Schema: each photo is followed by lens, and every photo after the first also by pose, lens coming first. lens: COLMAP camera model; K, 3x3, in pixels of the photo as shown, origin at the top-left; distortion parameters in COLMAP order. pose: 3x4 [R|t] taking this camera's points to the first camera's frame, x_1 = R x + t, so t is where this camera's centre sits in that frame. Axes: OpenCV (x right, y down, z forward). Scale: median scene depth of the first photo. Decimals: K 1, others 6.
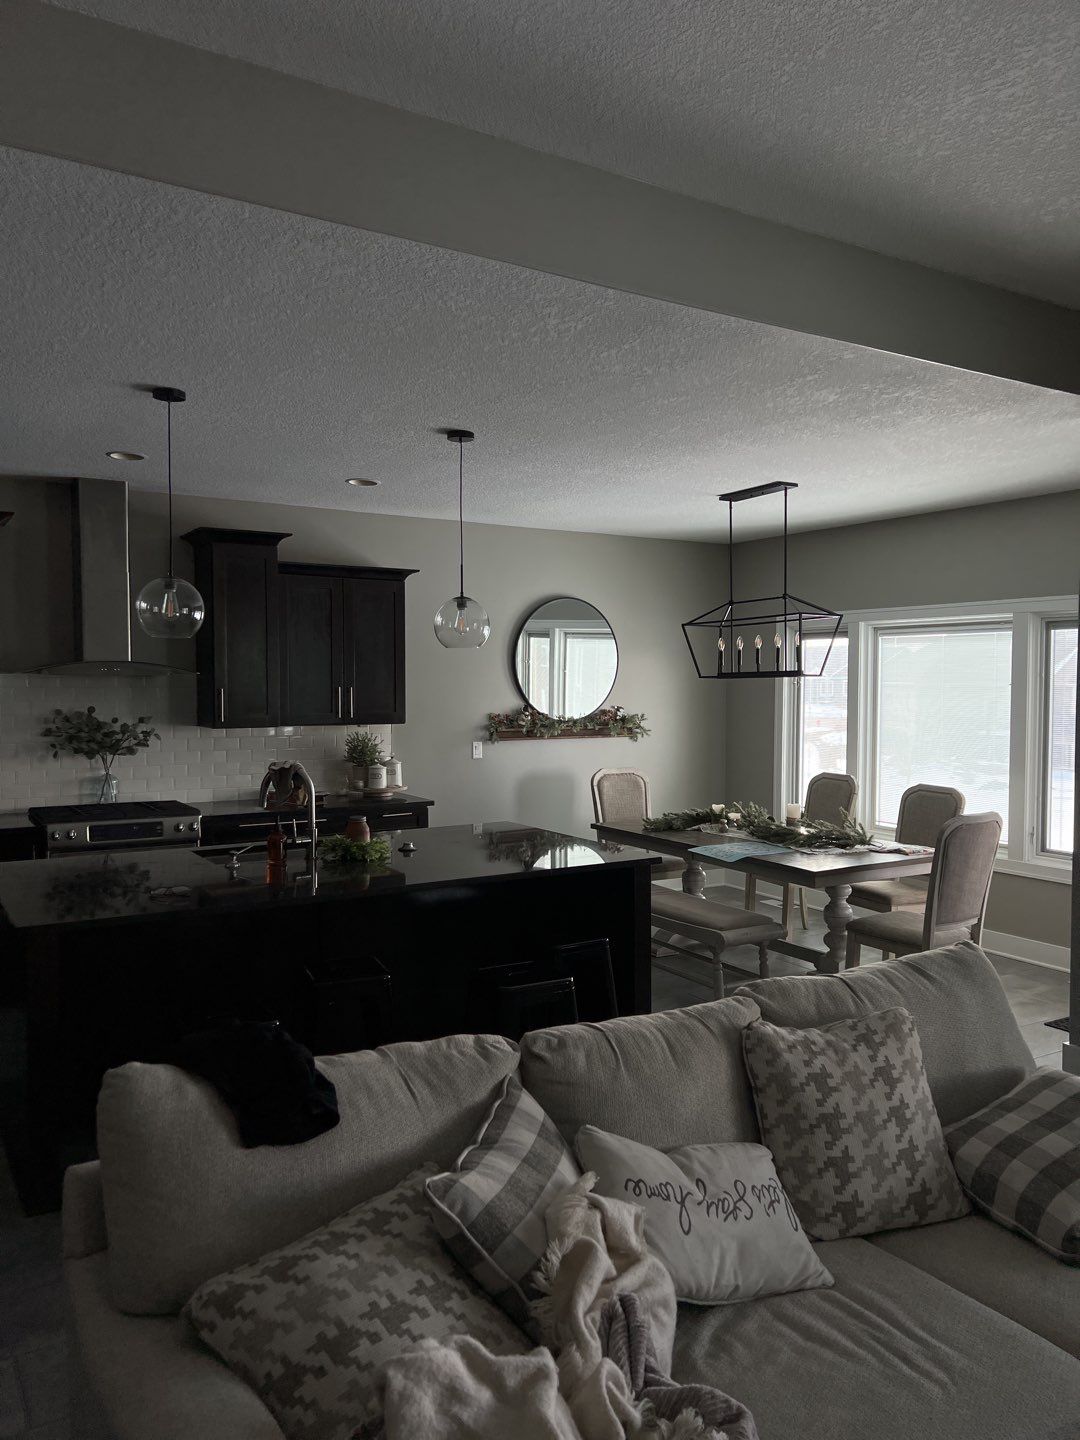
lens RADIAL K [[1062.9, 0, 529.5], [0, 1062.9, 702.8], [0, 0, 1]] dist [0.065267, -0.060557]
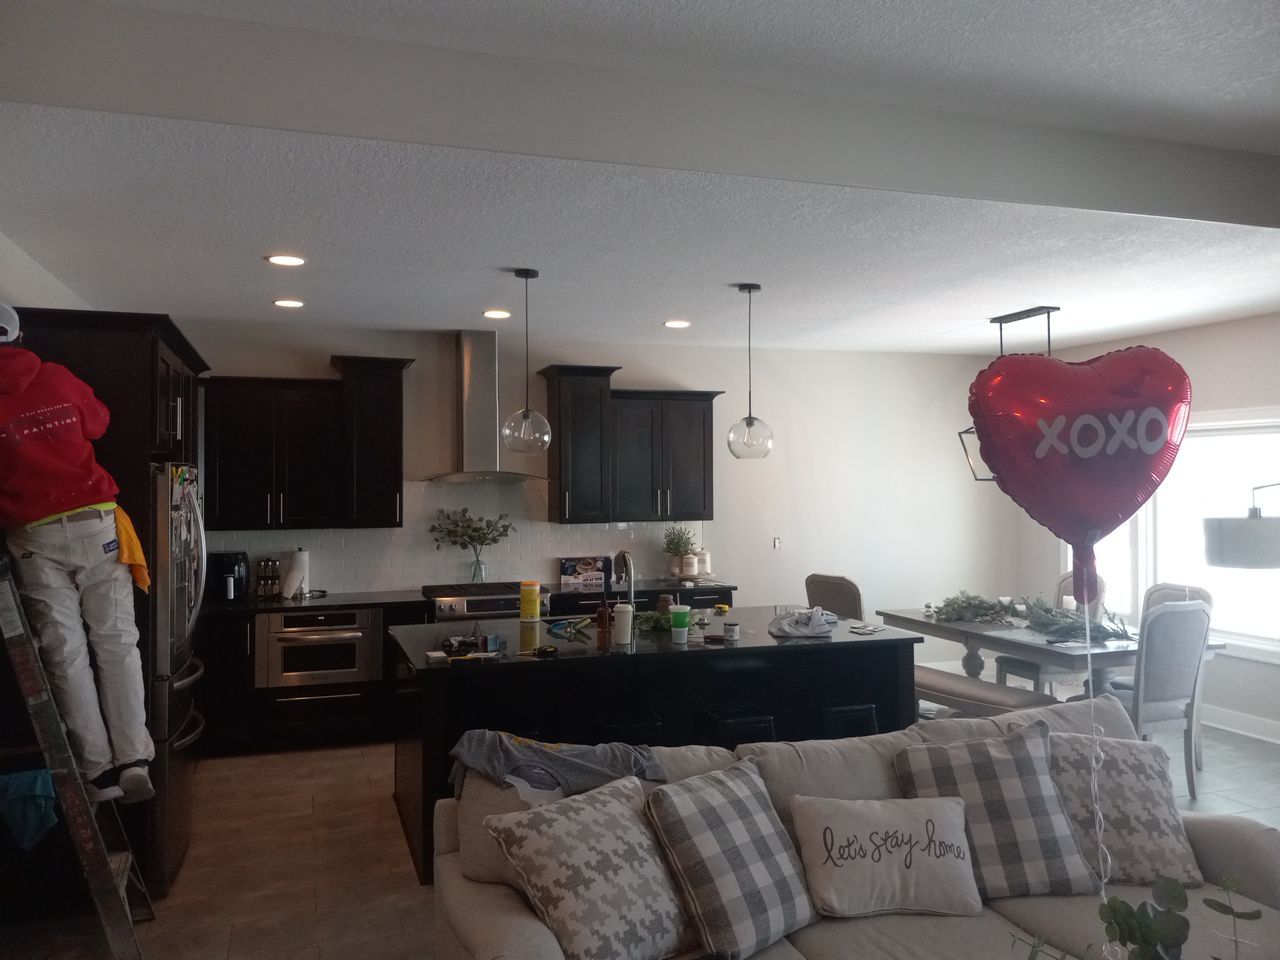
lens RADIAL K [[1021.2, 0, 639.7], [0, 1021.2, 484.8], [0, 0, 1]] dist [0.109720, -0.111250]
pose [[0.976976, -0.004701, -0.213298, 0.056234], [0.000894, 0.999839, -0.017941, -0.000052], [0.213347, 0.017337, 0.976823, -0.163424]]
